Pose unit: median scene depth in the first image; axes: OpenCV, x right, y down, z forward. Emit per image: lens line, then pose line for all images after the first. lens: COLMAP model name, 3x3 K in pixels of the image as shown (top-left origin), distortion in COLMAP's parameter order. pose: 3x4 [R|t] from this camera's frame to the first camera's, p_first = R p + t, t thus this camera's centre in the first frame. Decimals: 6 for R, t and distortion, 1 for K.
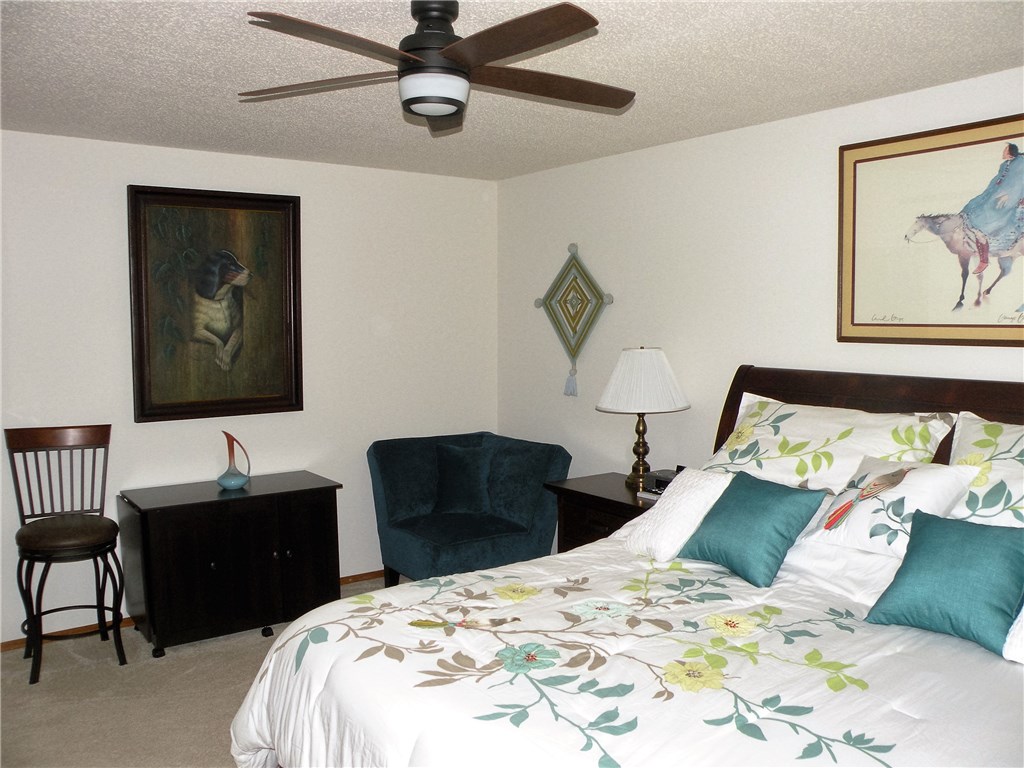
lens RADIAL K [[841.9, 0, 512.0], [0, 841.9, 382.4], [0, 0, 1]] dist [-0.146171, 0.138350]
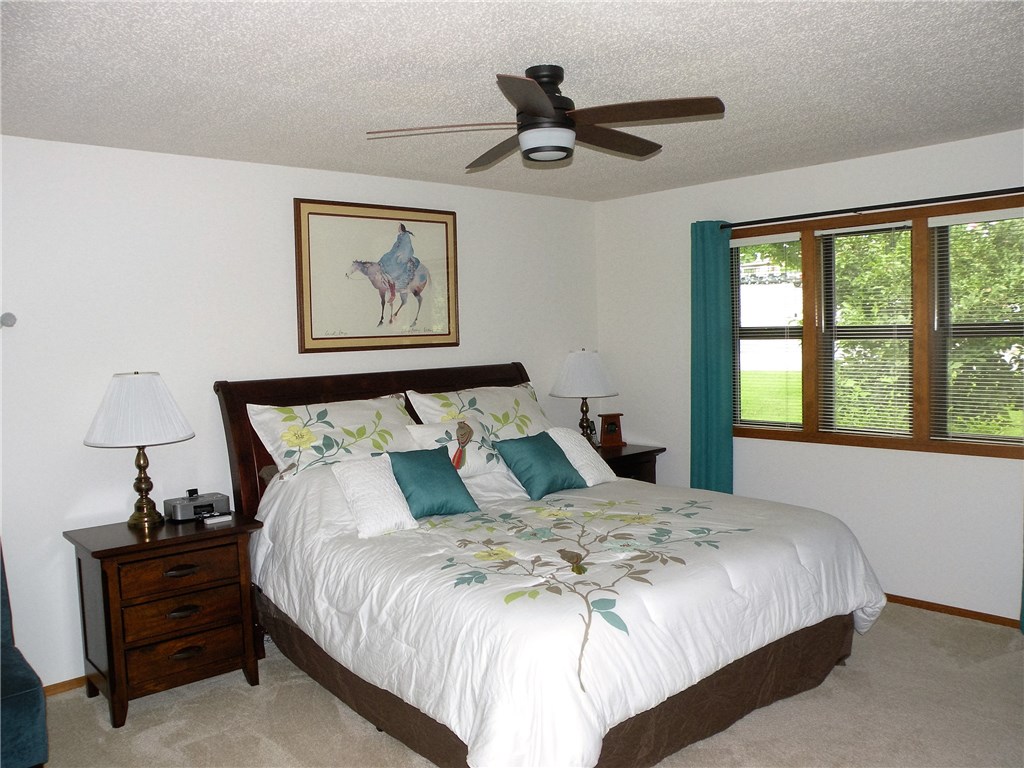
lens RADIAL K [[841.9, 0, 513.4], [0, 841.9, 386.7], [0, 0, 1]] dist [-0.146171, 0.138350]
pose [[-0.100170, -0.060613, 0.993122, -1.025012], [0.104296, 0.992004, 0.071065, -0.063033], [-0.989489, 0.110697, -0.093047, 0.918163]]
